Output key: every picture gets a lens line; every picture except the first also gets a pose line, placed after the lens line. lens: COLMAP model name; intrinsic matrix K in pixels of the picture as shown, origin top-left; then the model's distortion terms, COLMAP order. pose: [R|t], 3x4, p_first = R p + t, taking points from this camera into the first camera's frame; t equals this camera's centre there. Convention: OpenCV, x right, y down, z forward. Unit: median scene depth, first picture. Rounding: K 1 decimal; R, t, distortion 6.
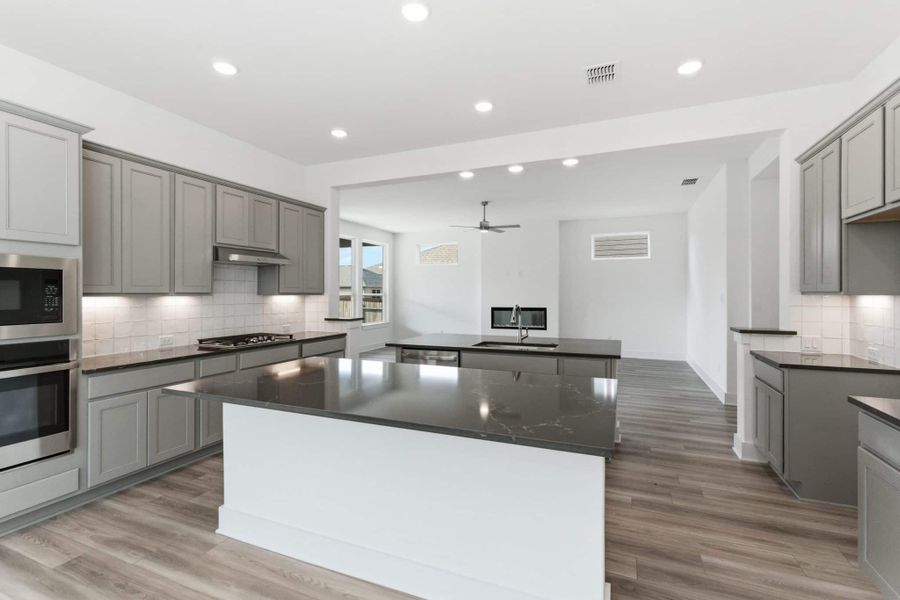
lens RADIAL K [[411.9, 0, 448.2], [0, 411.9, 297.0], [0, 0, 1]] dist [0.001253, -0.000086]
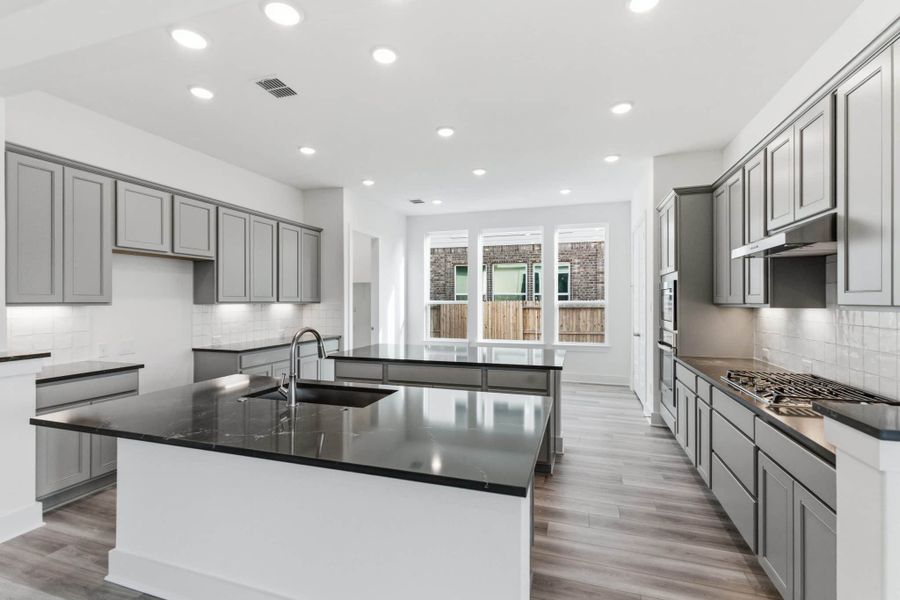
lens RADIAL K [[407.2, 0, 450.0], [0, 407.2, 300.0], [0, 0, 1]] dist [0.002371, 0.000216]
pose [[-0.995695, 0.000631, -0.092692, 0.028227], [-0.000185, 0.999961, 0.008796, -0.018929], [0.092694, 0.008775, -0.995656, 1.364939]]
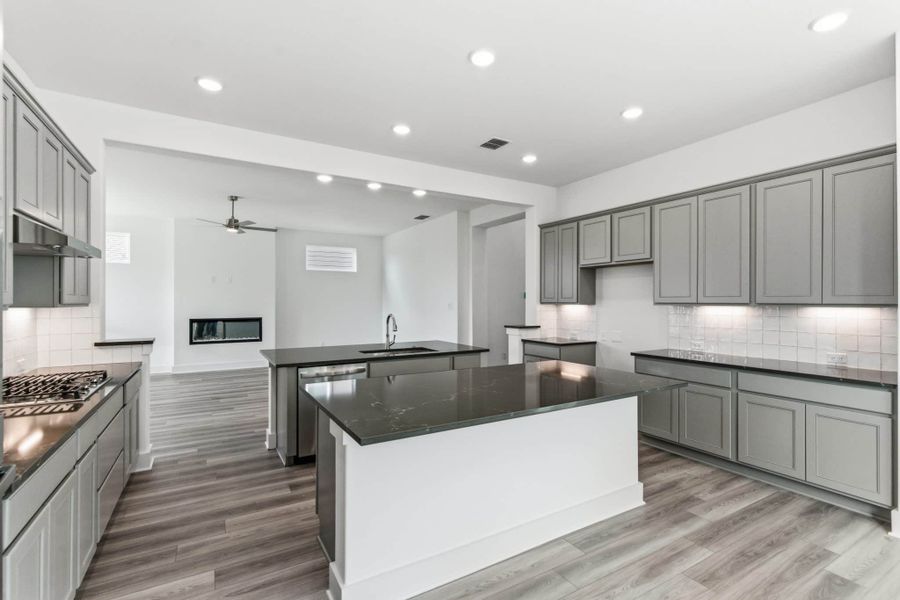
lens RADIAL K [[411.9, 0, 448.2], [0, 411.9, 297.0], [0, 0, 1]] dist [0.001253, -0.000086]
pose [[0.595592, 0.010079, 0.803224, -0.548145], [0.005400, 0.999848, -0.016550, -0.006292], [-0.803269, 0.014194, 0.595447, 0.208585]]
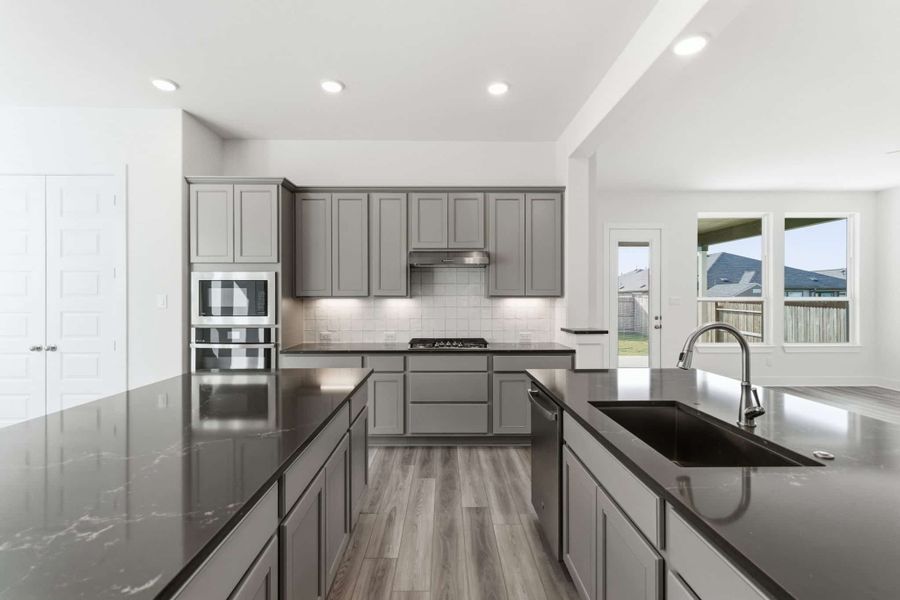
lens RADIAL K [[407.2, 0, 450.0], [0, 407.2, 300.0], [0, 0, 1]] dist [0.002371, 0.000216]
pose [[0.407609, 0.004870, -0.913143, 0.361424], [-0.007690, 0.999969, 0.001901, -0.001743], [0.913124, 0.006247, 0.407634, 0.555303]]
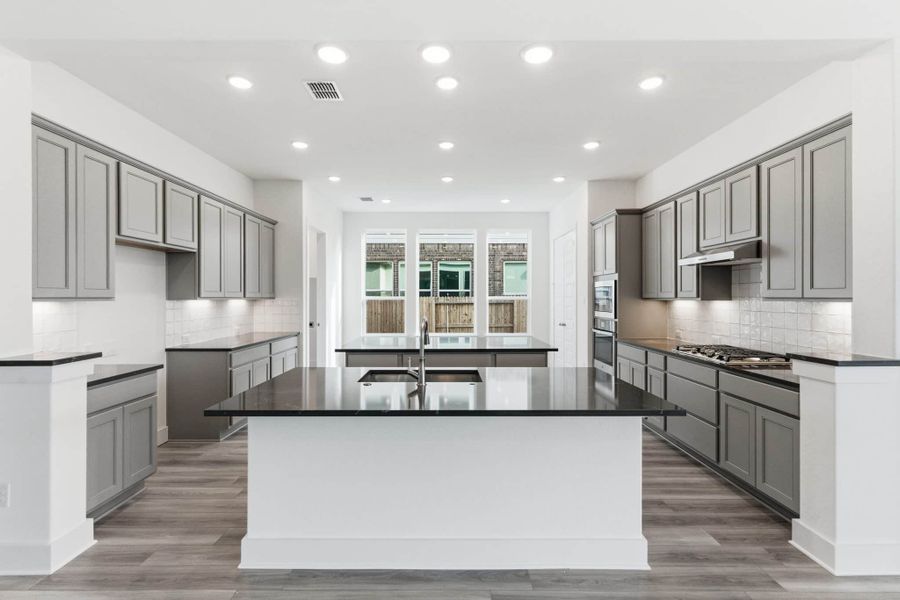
lens RADIAL K [[411.9, 0, 448.2], [0, 411.9, 297.0], [0, 0, 1]] dist [0.001253, -0.000086]
pose [[-0.916848, 0.001596, -0.399234, 0.335880], [-0.002482, 0.999950, 0.009697, -0.016763], [0.399230, 0.009881, -0.916798, 1.400585]]
